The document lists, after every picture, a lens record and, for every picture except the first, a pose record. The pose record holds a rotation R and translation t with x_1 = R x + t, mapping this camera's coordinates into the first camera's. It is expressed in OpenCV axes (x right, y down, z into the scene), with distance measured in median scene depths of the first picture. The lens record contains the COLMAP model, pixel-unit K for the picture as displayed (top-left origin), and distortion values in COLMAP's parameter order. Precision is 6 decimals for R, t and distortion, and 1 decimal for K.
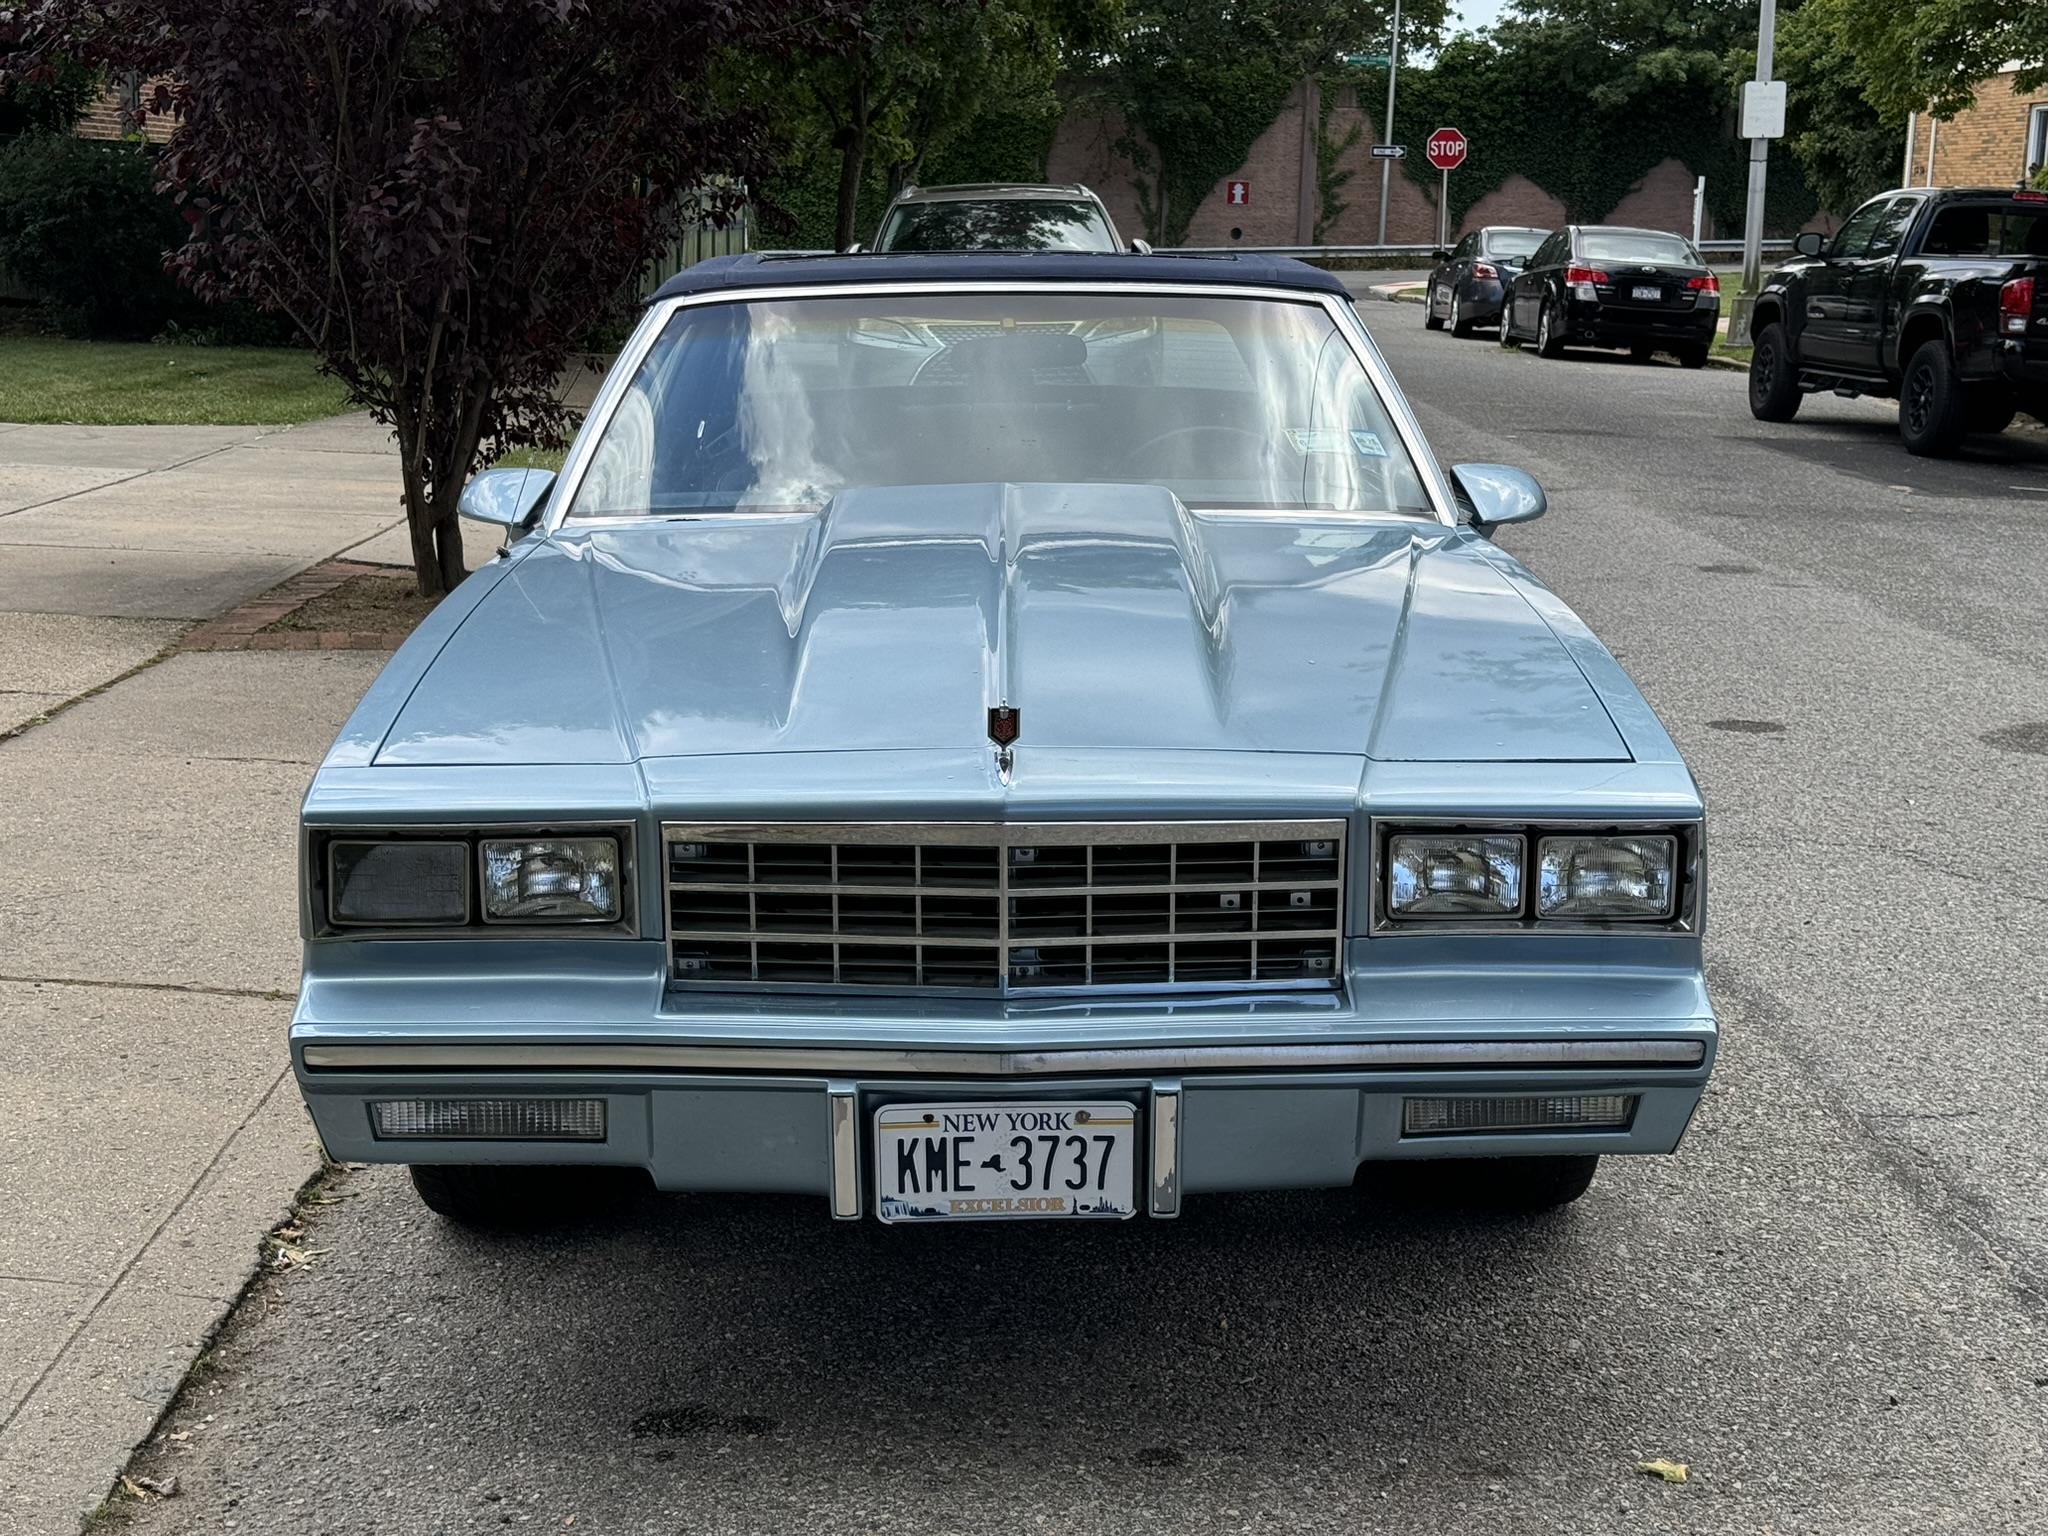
lens RADIAL K [[2842.4, 0, 1024.0], [0, 2842.4, 768.0], [0, 0, 1]] dist [0.224566, -0.530434]
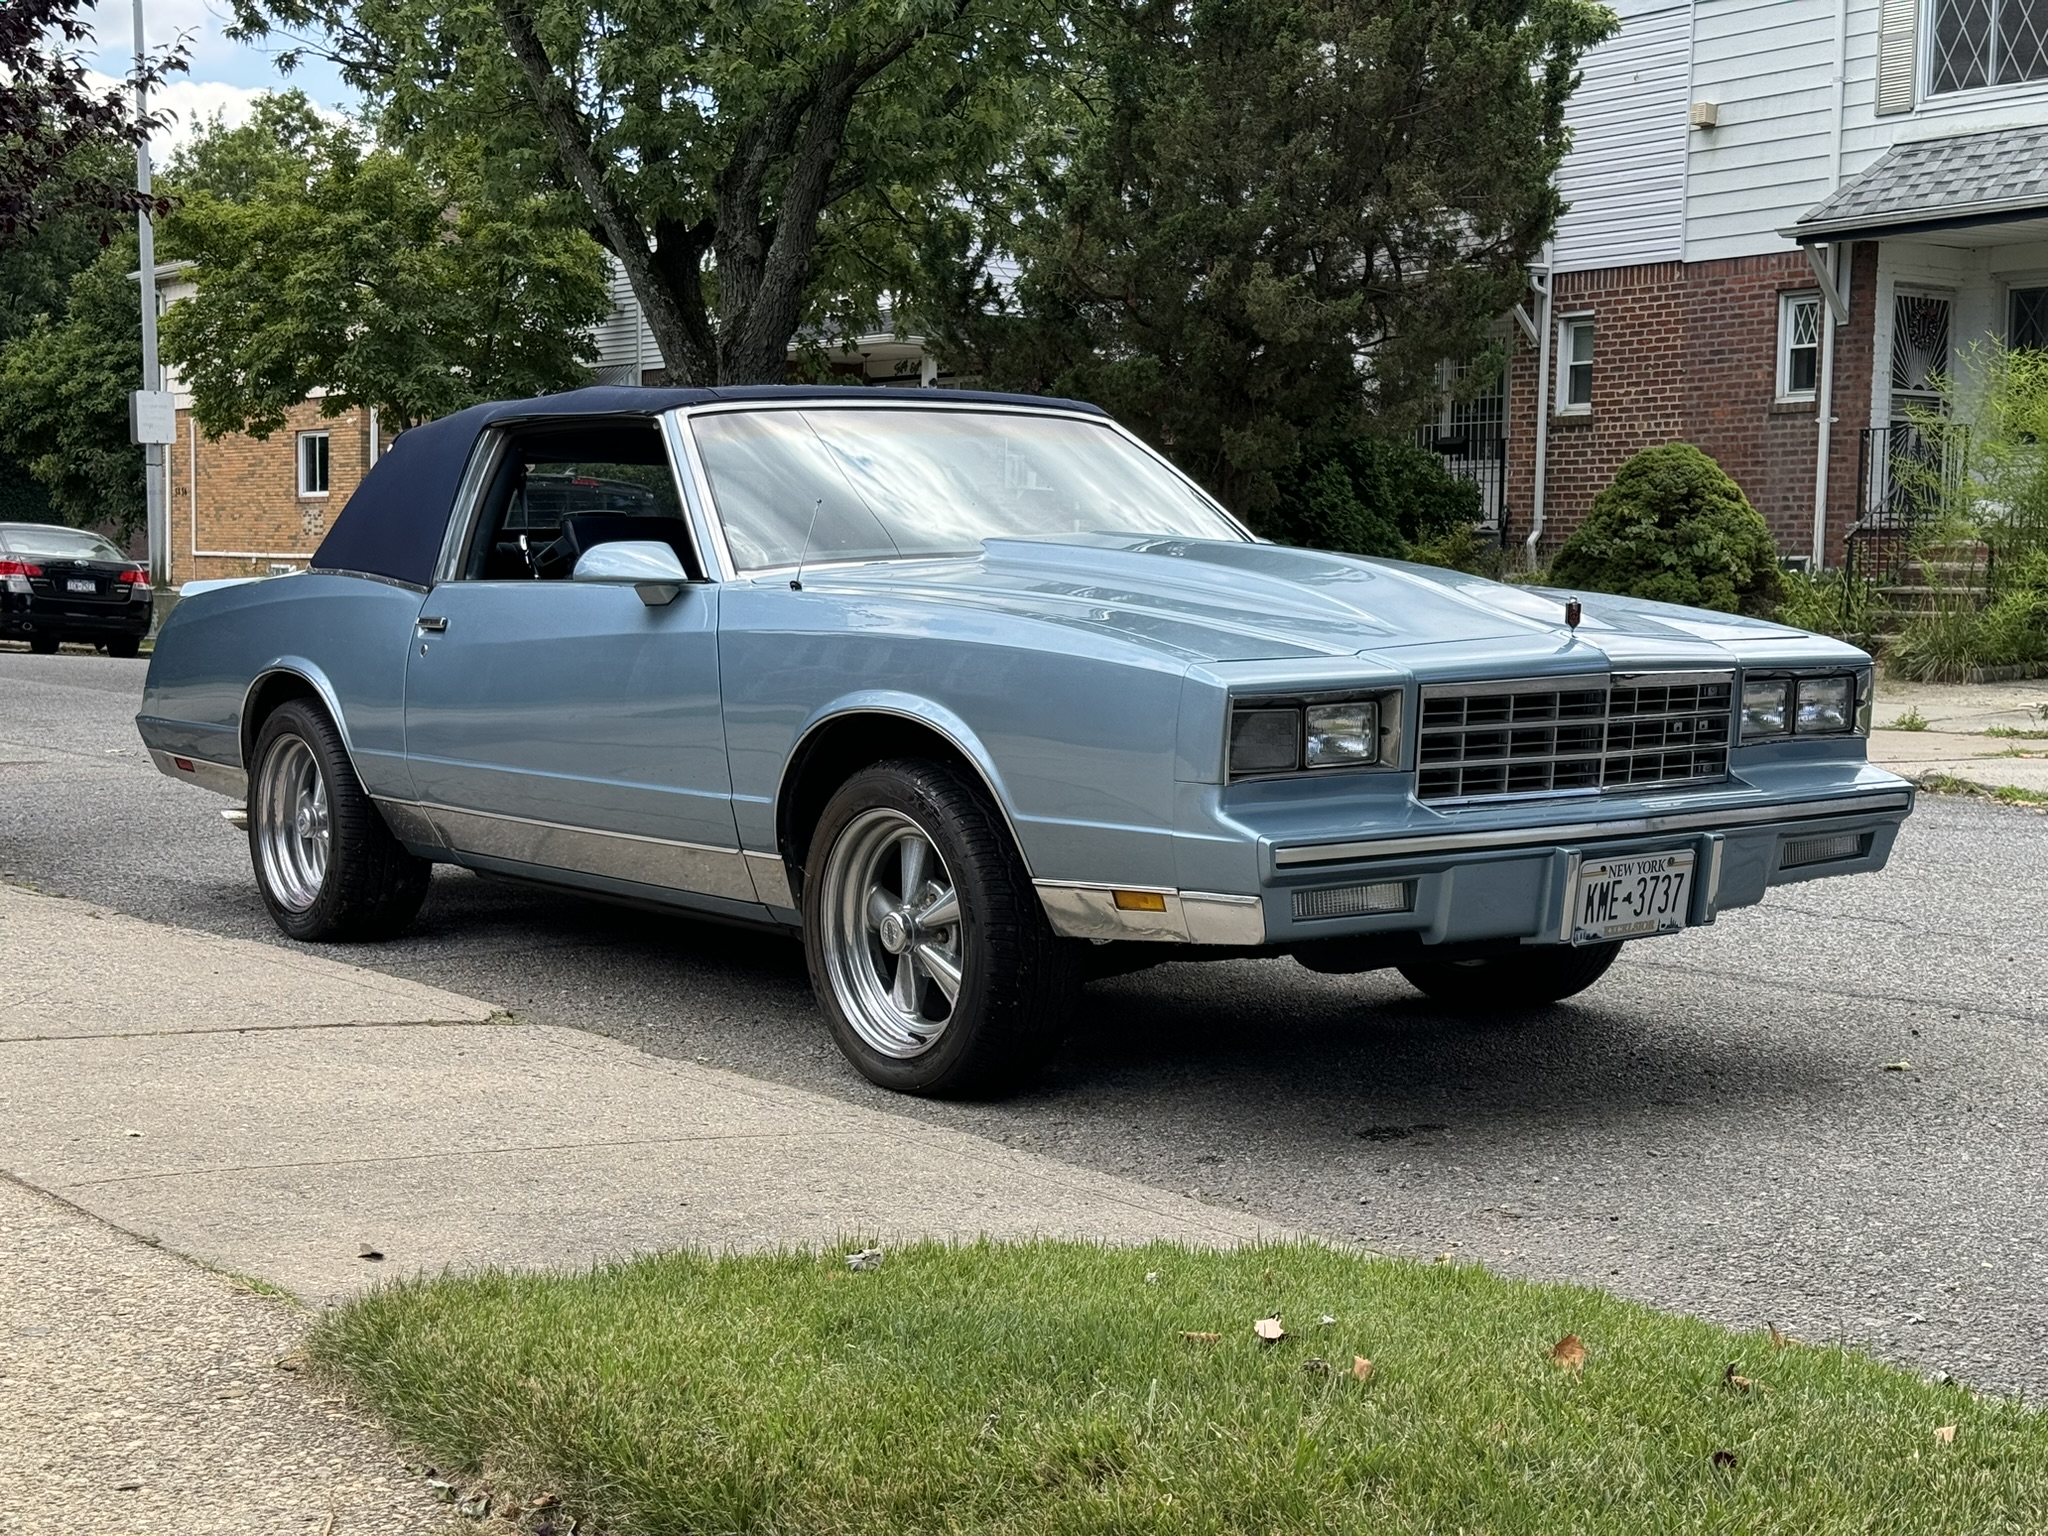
lens RADIAL K [[2842.4, 0, 1024.0], [0, 2842.4, 768.0], [0, 0, 1]] dist [0.224566, -0.530434]
pose [[0.795432, -0.049882, 0.603986, -1.137039], [0.120369, 0.989756, -0.076780, 0.144333], [-0.593969, 0.133775, 0.793288, -0.014358]]
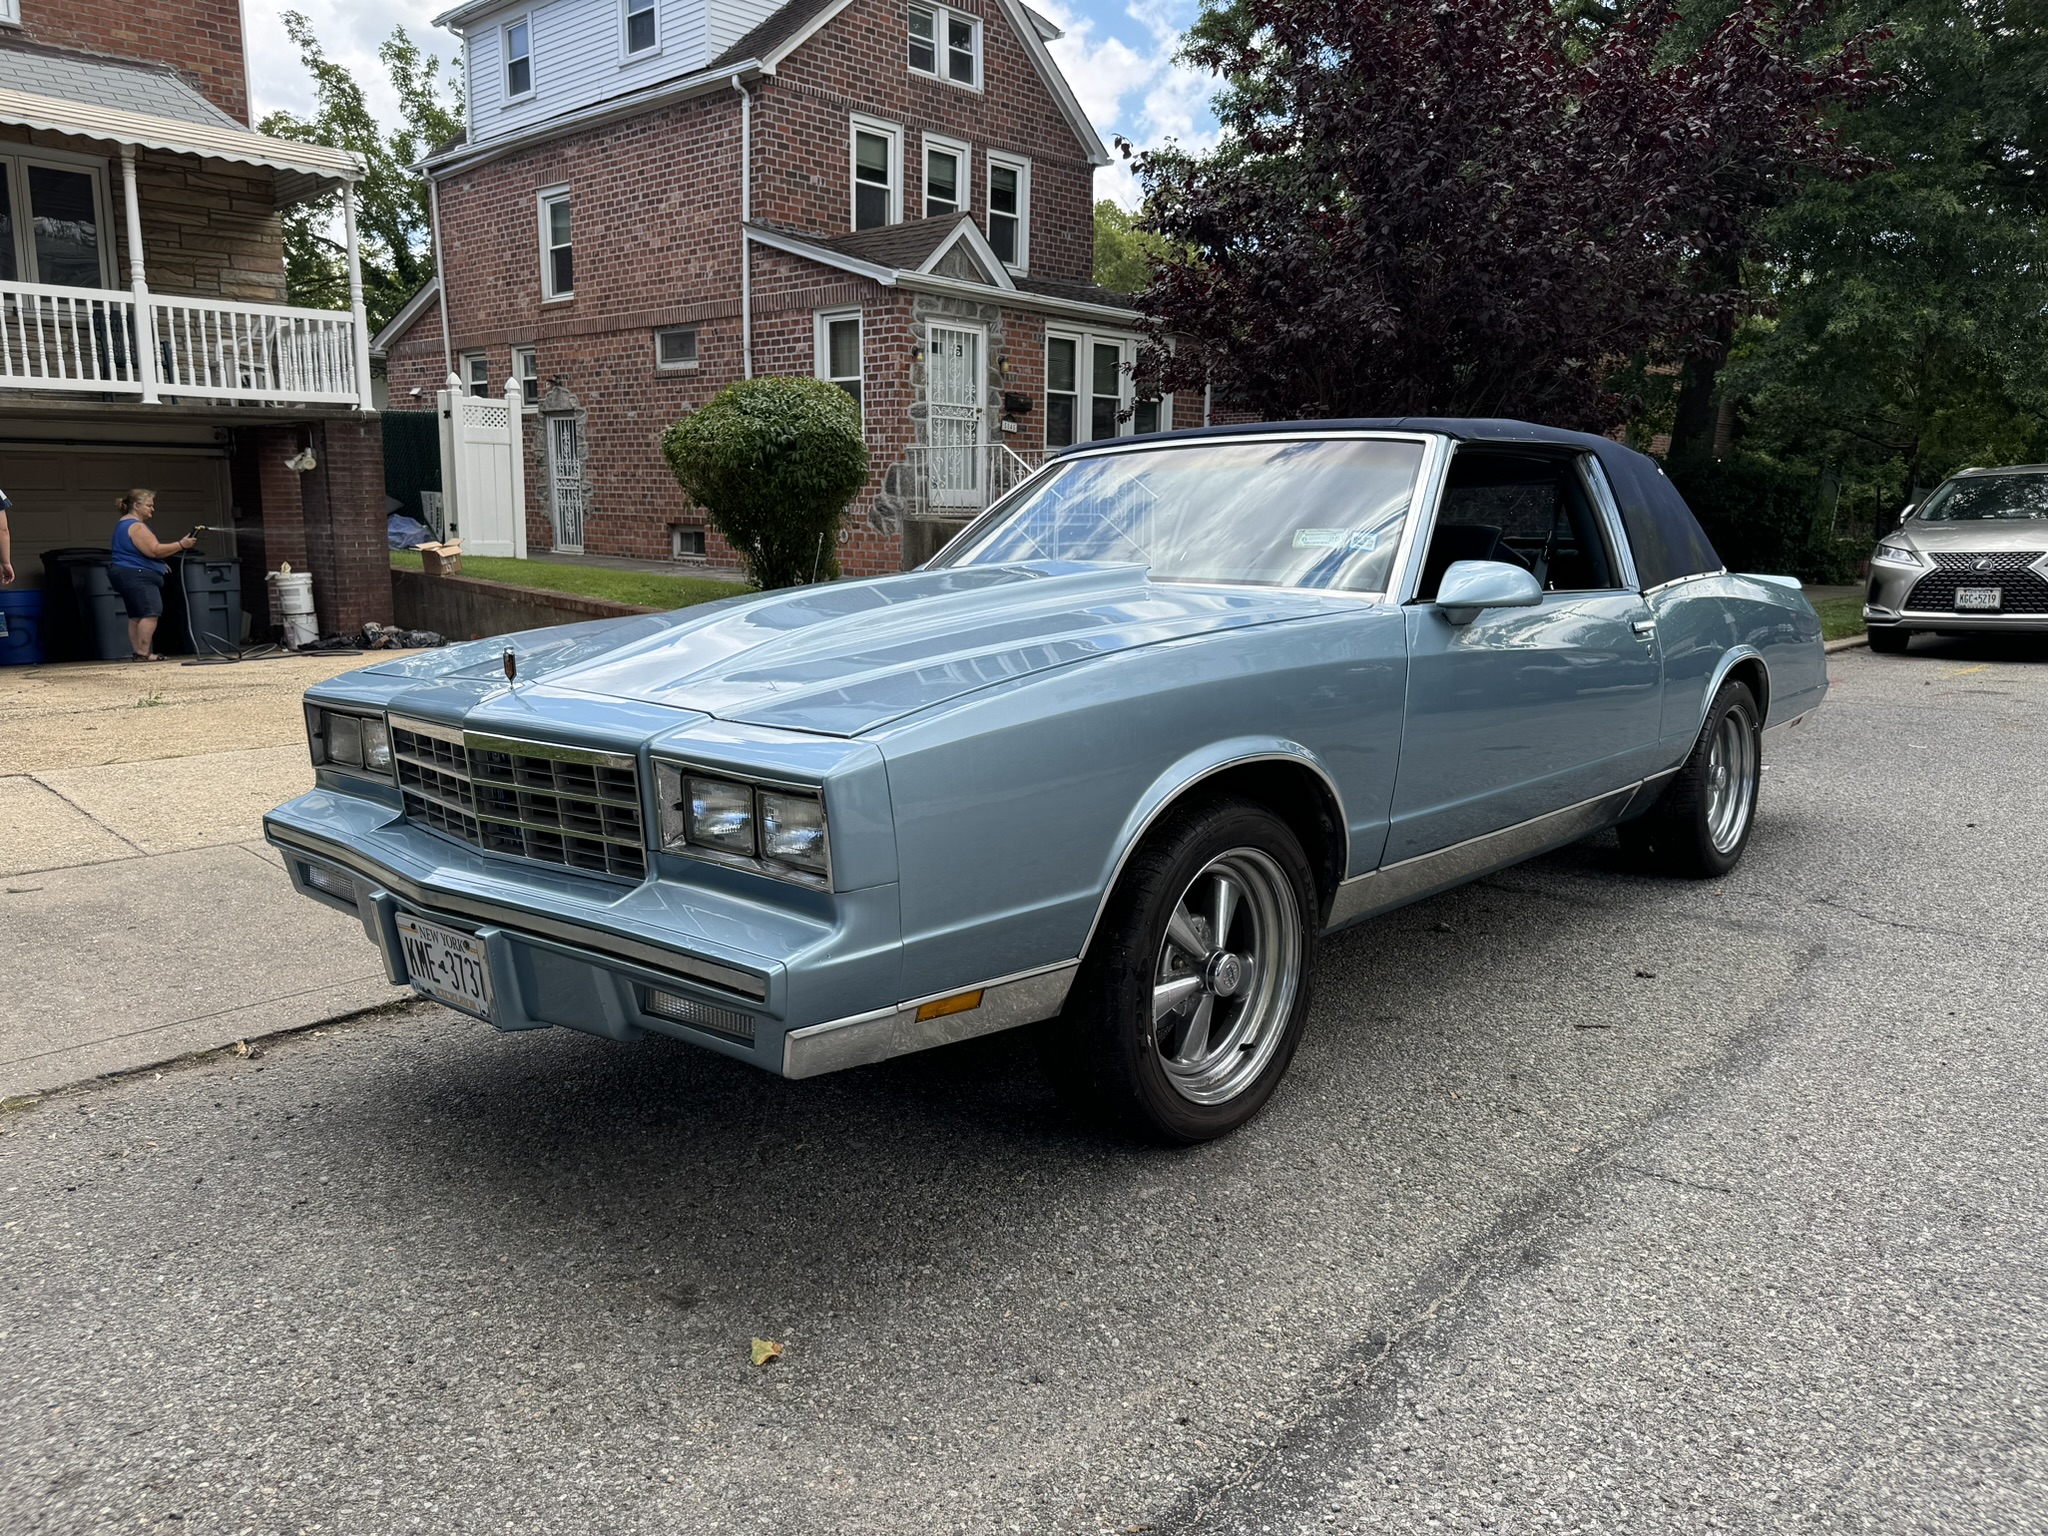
lens RADIAL K [[1454.5, 0, 1024.0], [0, 1454.5, 768.0], [0, 0, 1]] dist [0.005598, -0.004235]
pose [[0.738007, 0.104882, -0.666592, 0.660771], [-0.125024, 0.991996, 0.017663, -0.009033], [0.663110, 0.070305, 0.745213, 0.625841]]
